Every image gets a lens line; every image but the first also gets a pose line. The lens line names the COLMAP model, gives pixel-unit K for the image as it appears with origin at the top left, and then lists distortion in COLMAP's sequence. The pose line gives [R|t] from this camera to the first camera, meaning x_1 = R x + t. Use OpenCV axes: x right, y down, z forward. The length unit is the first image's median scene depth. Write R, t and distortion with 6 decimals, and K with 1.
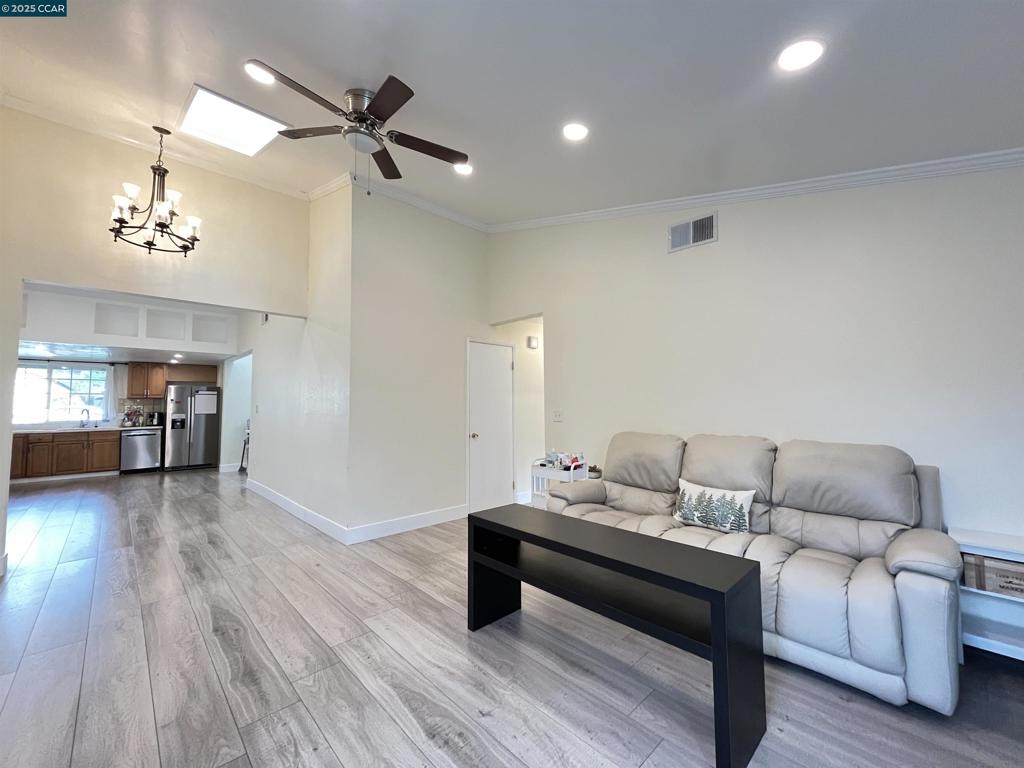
lens RADIAL K [[412.6, 0, 510.2], [0, 412.6, 382.7], [0, 0, 1]] dist [-0.004672, -0.000408]
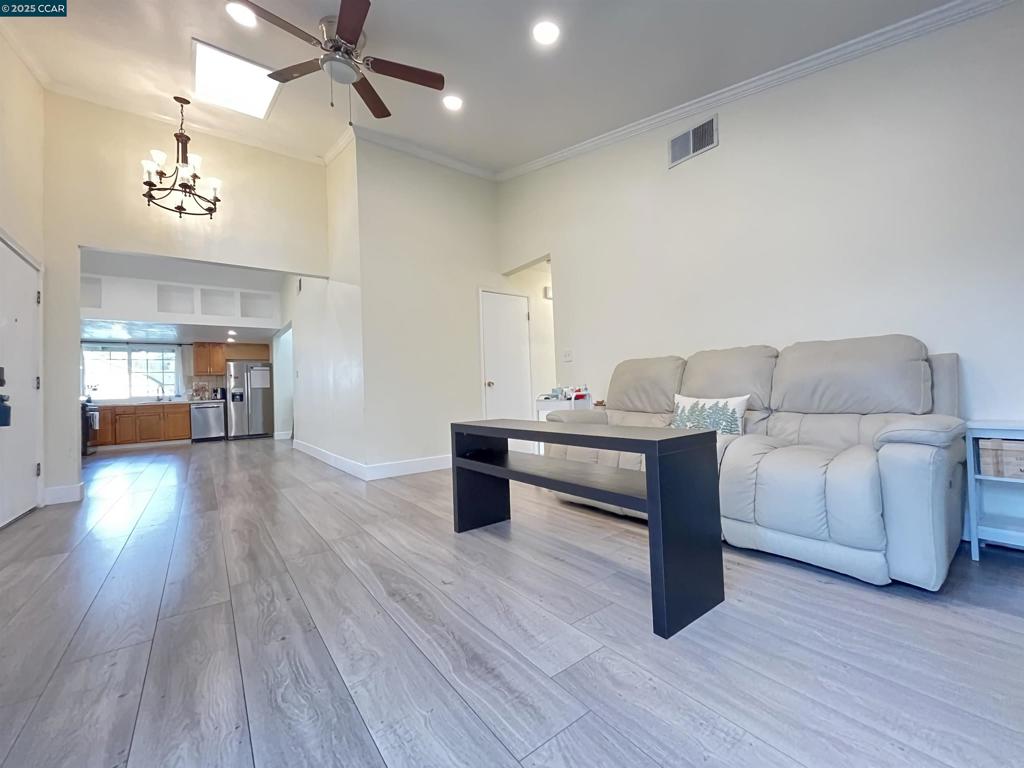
lens RADIAL K [[412.6, 0, 510.2], [0, 412.6, 383.2], [0, 0, 1]] dist [-0.004672, -0.000408]
pose [[0.991987, -0.034242, -0.121612, 0.142136], [0.038658, 0.998669, 0.034140, 0.155162], [0.120281, -0.038567, 0.991990, -0.001902]]
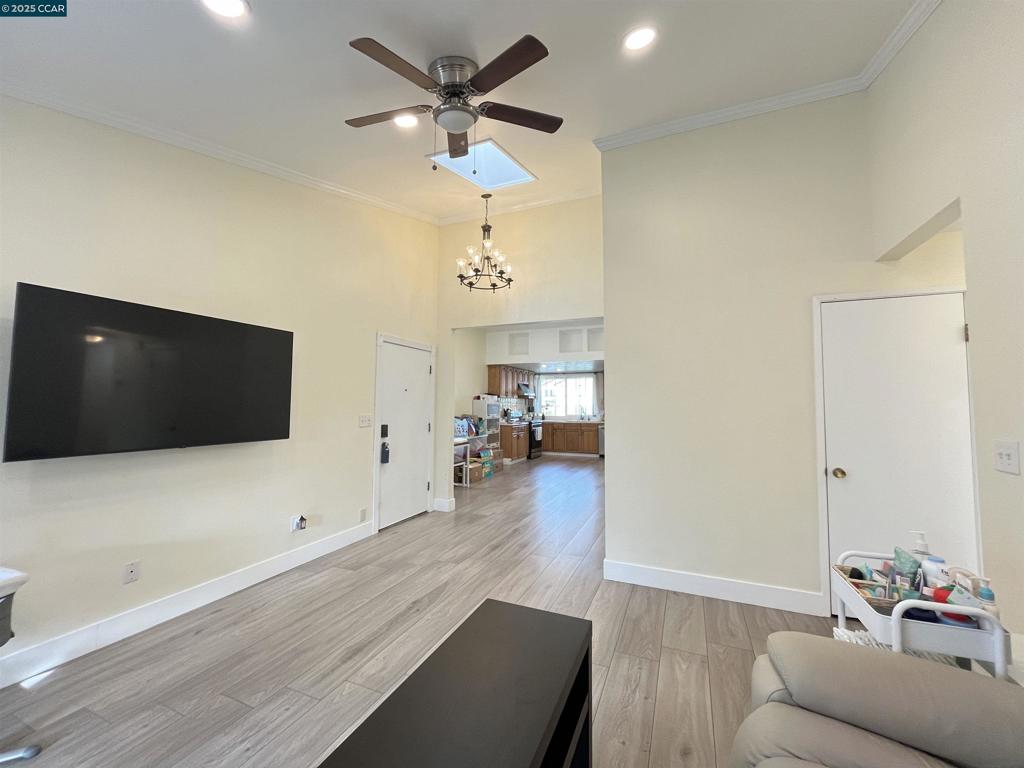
lens RADIAL K [[412.6, 0, 508.9], [0, 412.6, 382.1], [0, 0, 1]] dist [-0.004672, -0.000408]
pose [[0.386044, -0.037701, -0.921710, 0.415343], [0.046104, 0.998704, -0.021541, 0.000272], [0.921327, -0.034178, 0.387282, 0.648695]]
